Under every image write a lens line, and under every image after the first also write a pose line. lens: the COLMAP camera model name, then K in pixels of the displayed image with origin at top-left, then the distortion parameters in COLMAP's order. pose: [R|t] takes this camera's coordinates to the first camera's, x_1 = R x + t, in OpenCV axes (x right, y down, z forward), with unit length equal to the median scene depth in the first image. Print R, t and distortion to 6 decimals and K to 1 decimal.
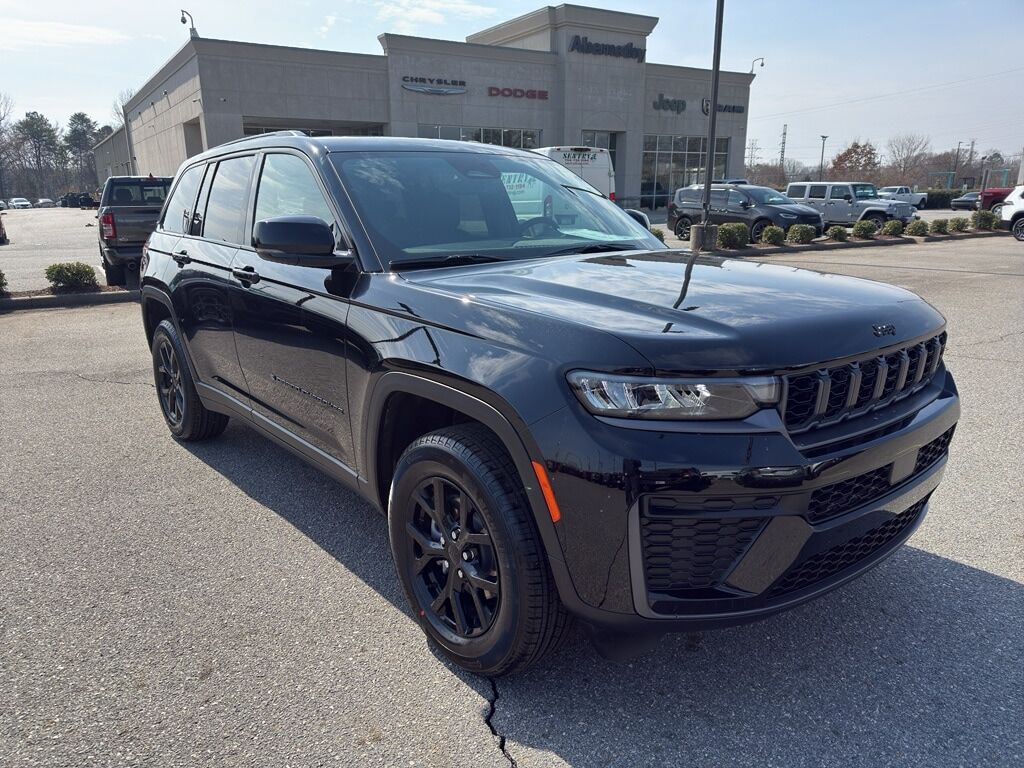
lens RADIAL K [[769.5, 0, 512.0], [0, 769.5, 384.0], [0, 0, 1]] dist [0.003409, 0.000666]
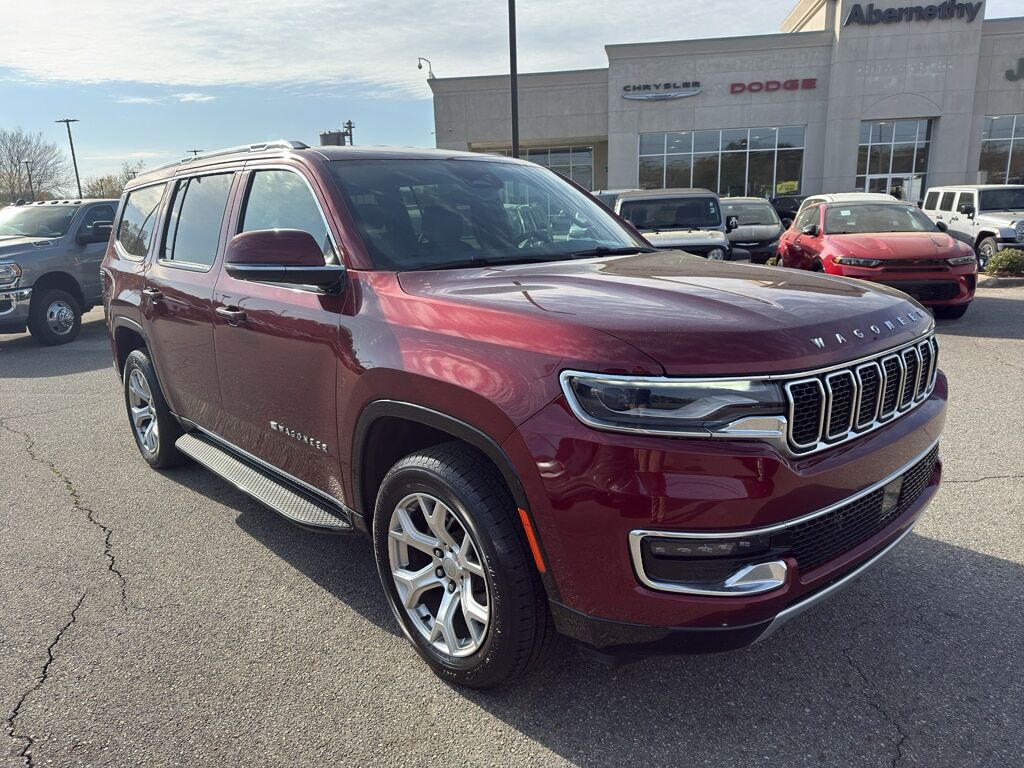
lens RADIAL K [[795.2, 0, 509.1], [0, 795.2, 366.7], [0, 0, 1]] dist [-0.006656, -0.005909]
pose [[0.748832, 0.108283, -0.653855, 0.563856], [-0.126644, 0.991762, 0.019202, -0.071108], [0.650548, 0.068428, 0.756376, 0.239363]]
